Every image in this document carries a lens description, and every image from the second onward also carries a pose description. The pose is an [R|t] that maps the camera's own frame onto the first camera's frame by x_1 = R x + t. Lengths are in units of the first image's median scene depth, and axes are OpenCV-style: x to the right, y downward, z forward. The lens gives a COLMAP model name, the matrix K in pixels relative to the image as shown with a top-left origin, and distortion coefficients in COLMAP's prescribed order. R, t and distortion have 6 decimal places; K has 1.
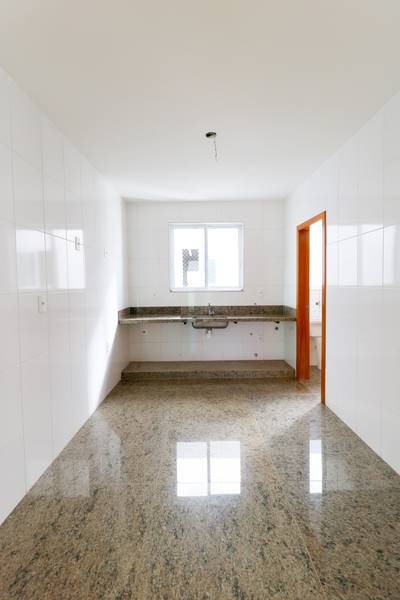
lens RADIAL K [[282.4, 0, 199.0], [0, 282.4, 294.5], [0, 0, 1]] dist [0.000783, -0.000327]
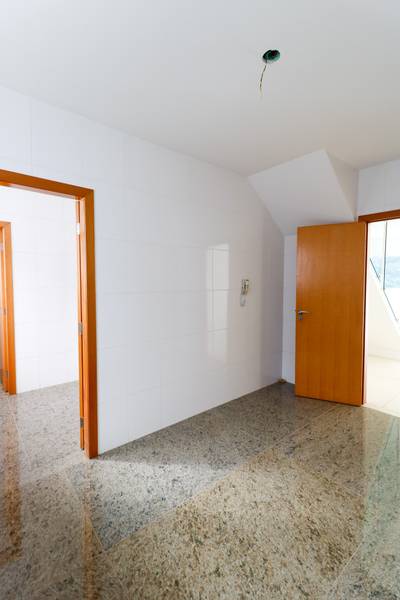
lens RADIAL K [[282.4, 0, 199.0], [0, 282.4, 294.5], [0, 0, 1]] dist [0.000783, -0.000327]
pose [[-0.649393, -0.024332, 0.760063, -0.345597], [0.042394, 0.996775, 0.068130, -0.084965], [-0.759270, 0.076466, -0.646268, 1.576038]]
